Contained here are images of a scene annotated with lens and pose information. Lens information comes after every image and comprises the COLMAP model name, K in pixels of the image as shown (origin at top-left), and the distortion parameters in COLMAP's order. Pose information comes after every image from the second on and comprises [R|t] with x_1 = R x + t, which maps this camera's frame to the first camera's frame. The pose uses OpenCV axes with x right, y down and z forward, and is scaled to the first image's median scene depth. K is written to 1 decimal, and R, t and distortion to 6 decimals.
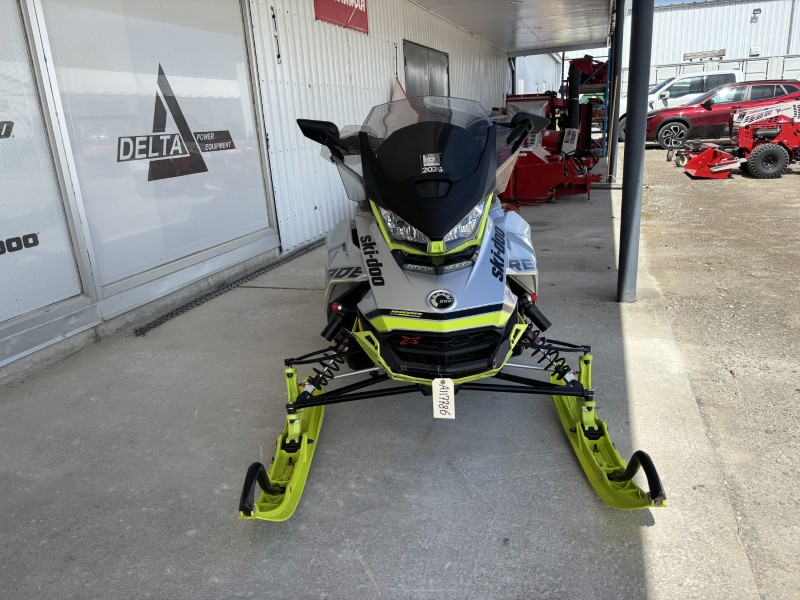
lens RADIAL K [[606.6, 0, 392.4], [0, 606.6, 299.4], [0, 0, 1]] dist [0.041784, -0.049012]
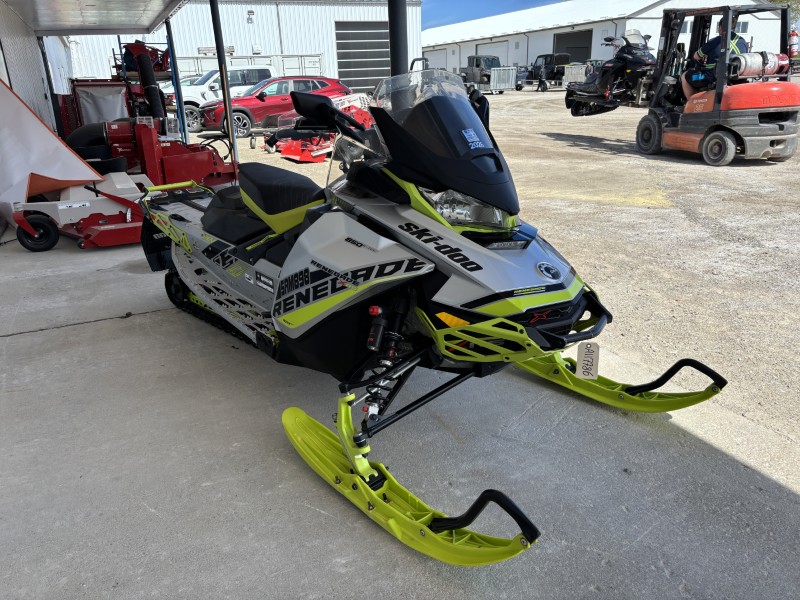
lens RADIAL K [[606.6, 0, 392.2], [0, 606.6, 303.3], [0, 0, 1]] dist [0.041784, -0.049012]
pose [[0.734086, -0.201186, 0.648569, -0.337469], [0.189505, 0.977853, 0.088838, -0.037222], [-0.652078, 0.057692, 0.755954, 0.175227]]
